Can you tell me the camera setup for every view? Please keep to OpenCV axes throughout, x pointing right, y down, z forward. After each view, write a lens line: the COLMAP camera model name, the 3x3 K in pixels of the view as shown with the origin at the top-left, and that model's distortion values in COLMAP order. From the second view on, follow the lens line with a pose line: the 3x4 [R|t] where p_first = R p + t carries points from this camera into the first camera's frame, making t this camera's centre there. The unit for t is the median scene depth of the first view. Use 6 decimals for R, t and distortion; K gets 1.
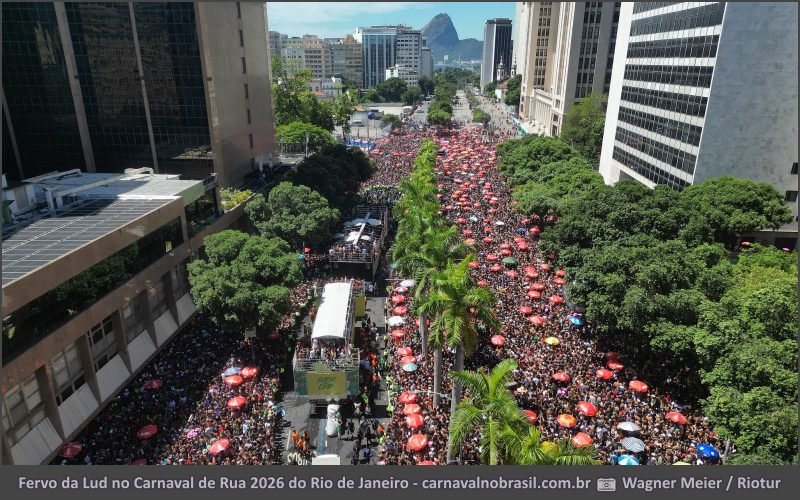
lens RADIAL K [[543.4, 0, 400.0], [0, 543.4, 250.0], [0, 0, 1]] dist [0.067513, 0.000200]
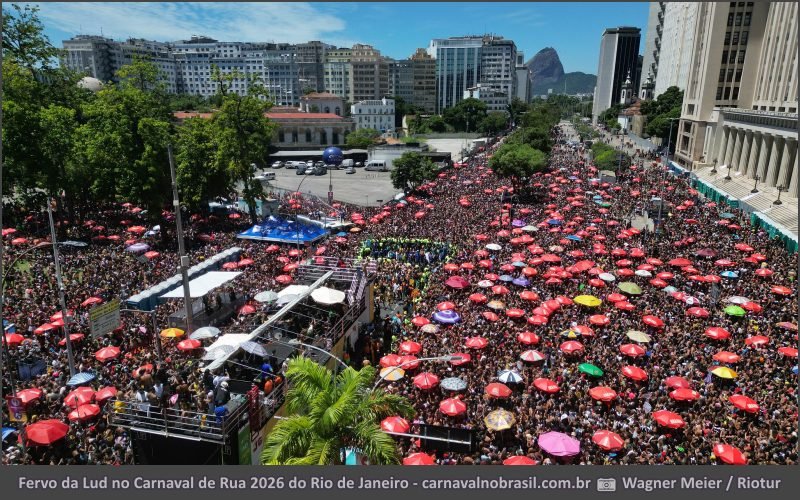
lens RADIAL K [[543.4, 0, 400.0], [0, 543.4, 250.0], [0, 0, 1]] dist [0.067513, 0.000200]
pose [[0.984253, 0.047770, -0.170189, 0.026427], [-0.057460, 0.996968, -0.052475, -0.067694], [0.167166, 0.061428, 0.984013, 0.261892]]
